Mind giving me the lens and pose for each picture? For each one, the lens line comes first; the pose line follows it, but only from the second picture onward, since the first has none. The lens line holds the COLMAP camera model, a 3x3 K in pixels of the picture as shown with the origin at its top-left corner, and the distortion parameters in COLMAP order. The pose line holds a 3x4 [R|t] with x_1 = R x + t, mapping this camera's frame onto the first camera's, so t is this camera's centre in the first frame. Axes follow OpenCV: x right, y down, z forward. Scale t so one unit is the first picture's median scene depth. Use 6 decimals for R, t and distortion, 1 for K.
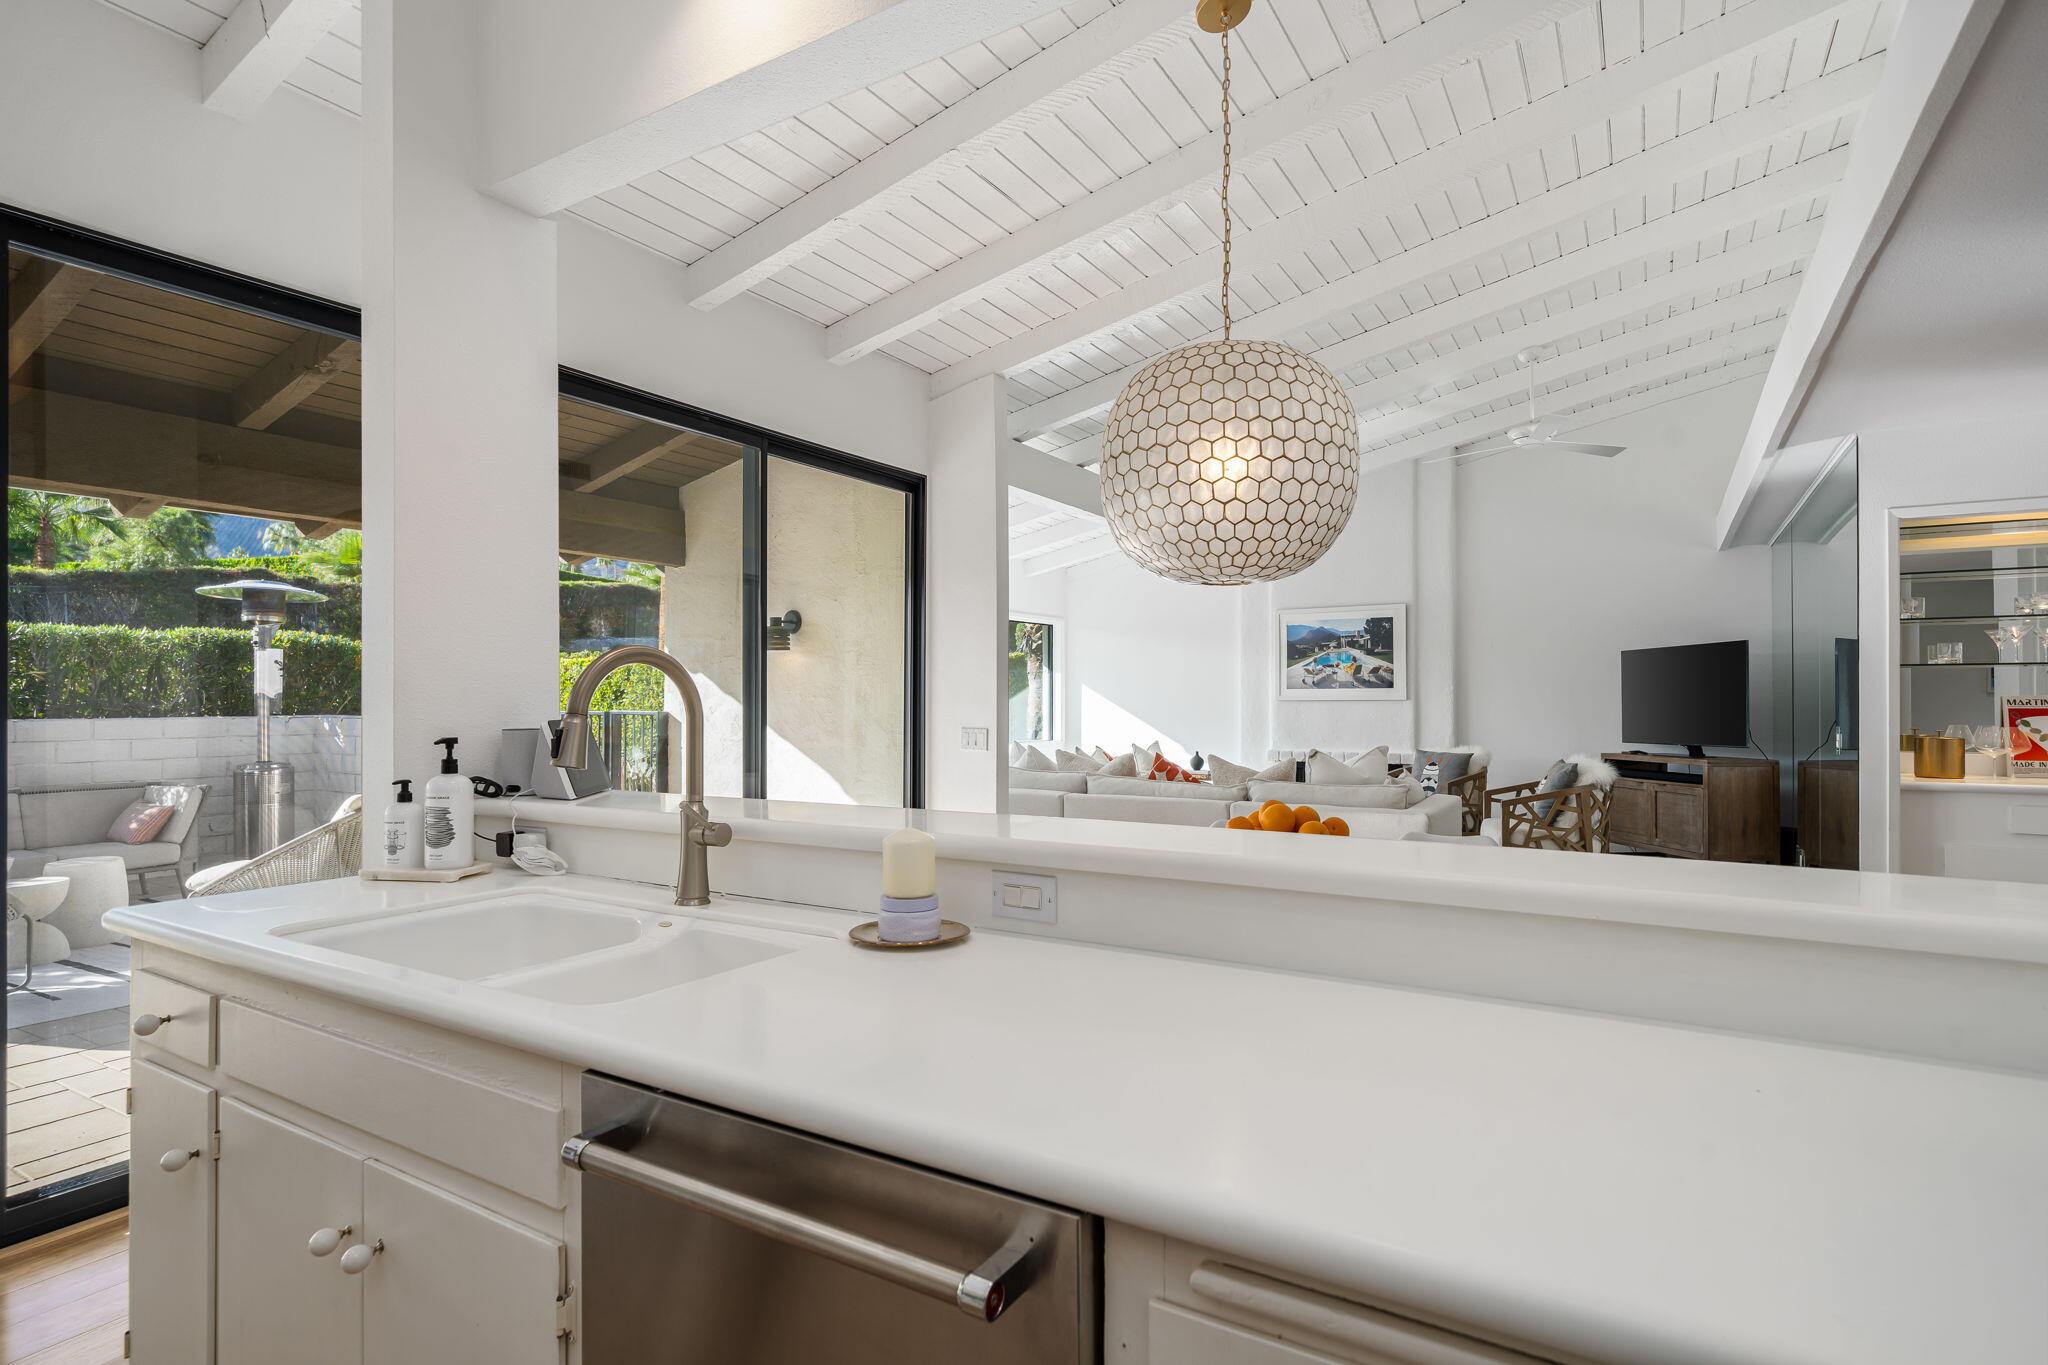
lens RADIAL K [[1039.3, 0, 1024.0], [0, 1039.3, 682.5], [0, 0, 1]] dist [-0.003724, -0.000670]
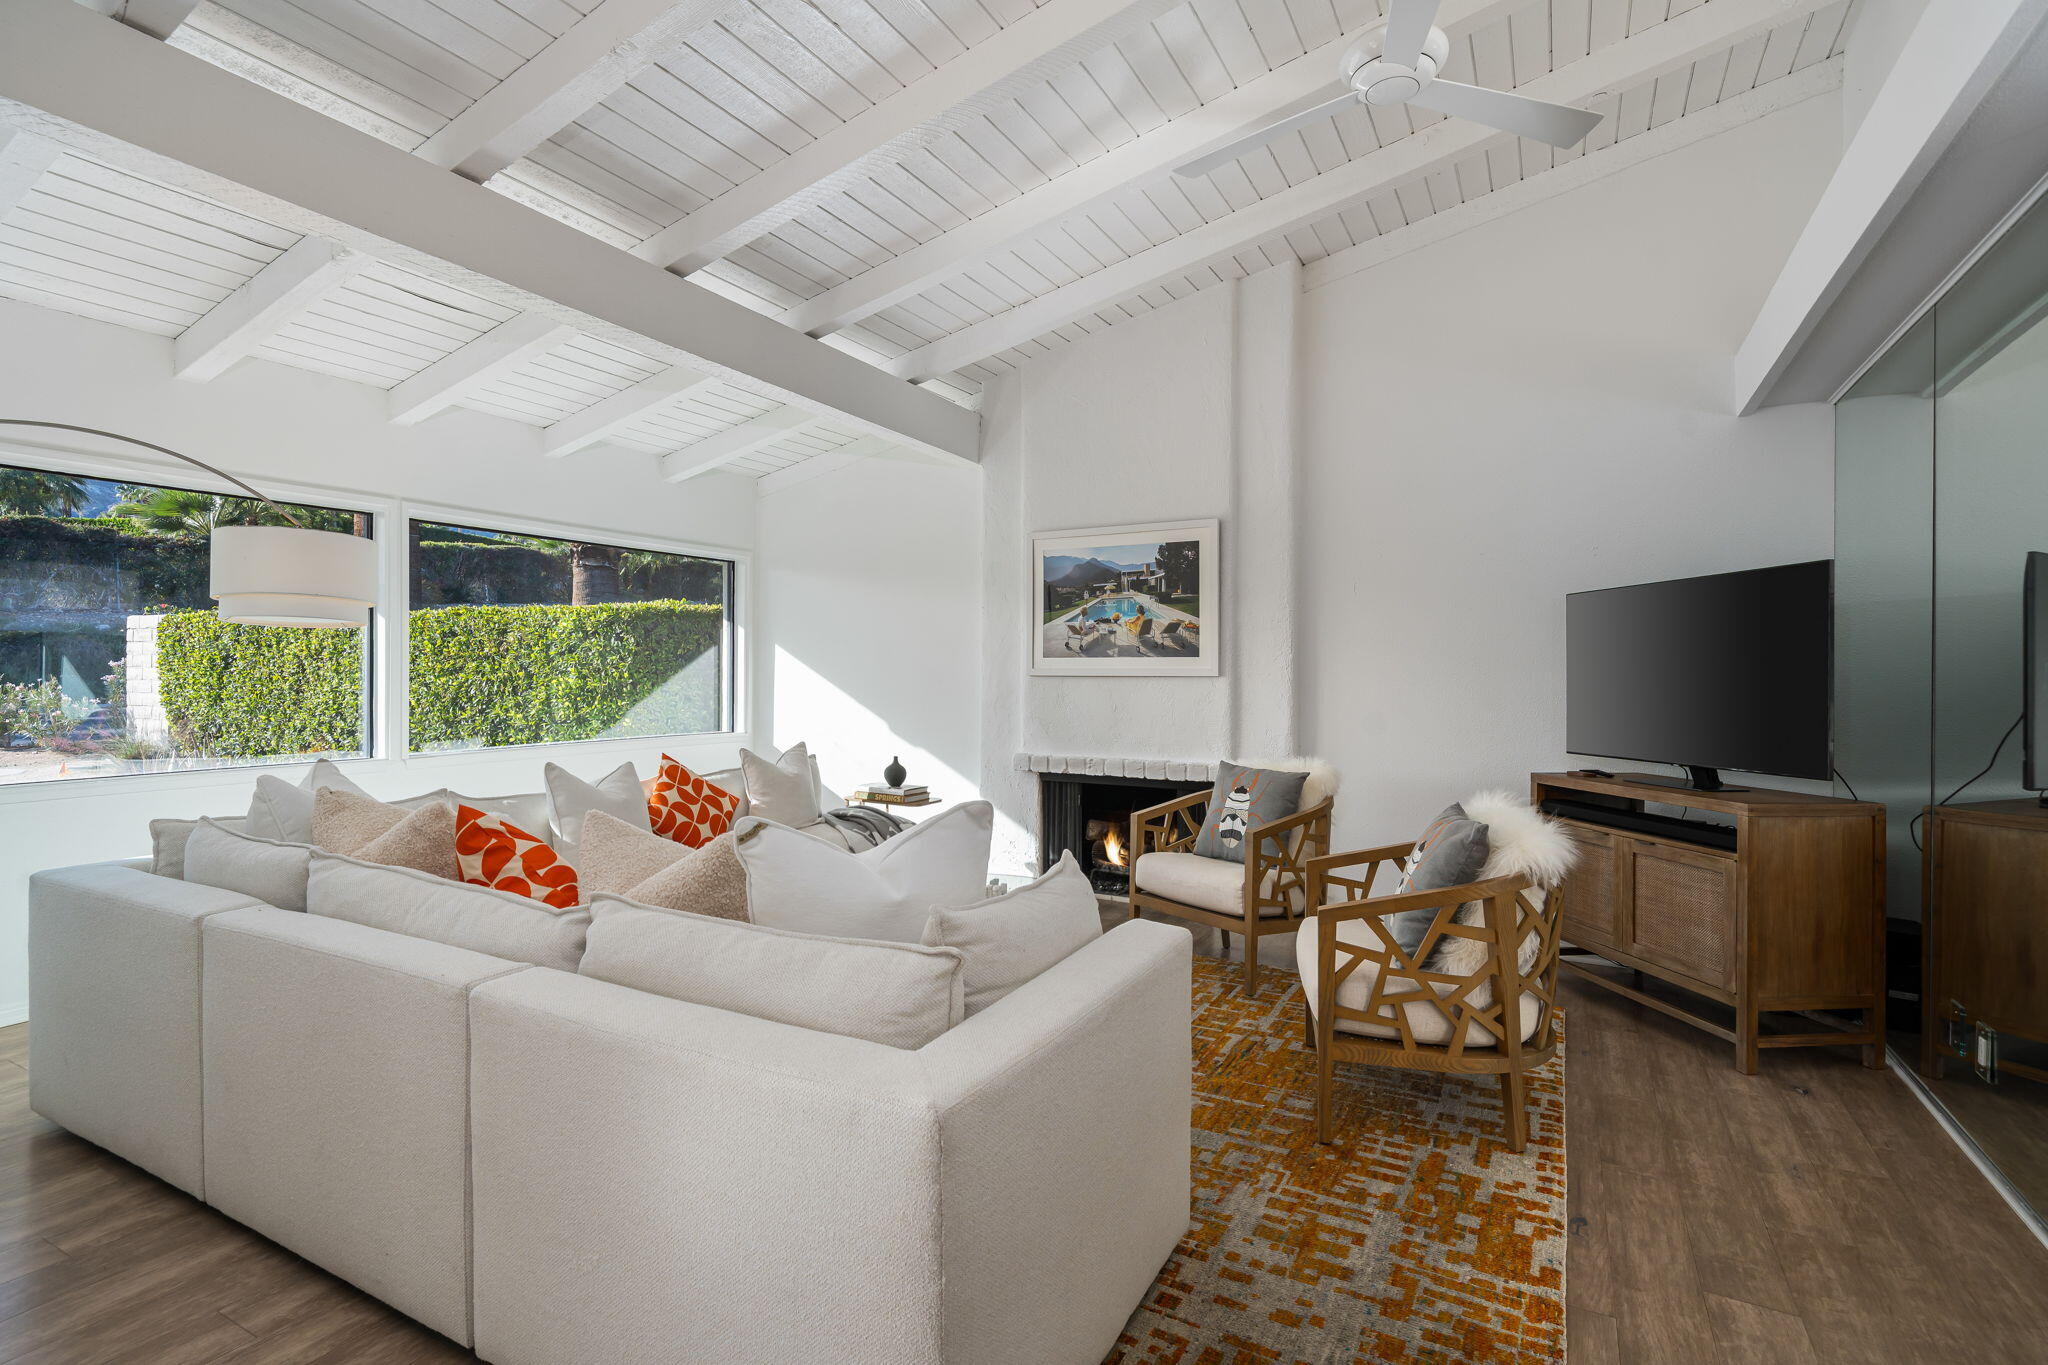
lens RADIAL K [[977.0, 0, 1034.8], [0, 977.0, 668.9], [0, 0, 1]] dist [-0.001346, -0.000065]
pose [[0.998714, 0.005843, 0.050352, 0.230237], [-0.006572, 0.999876, 0.014322, 0.004837], [-0.050262, -0.014634, 0.998629, 0.429687]]
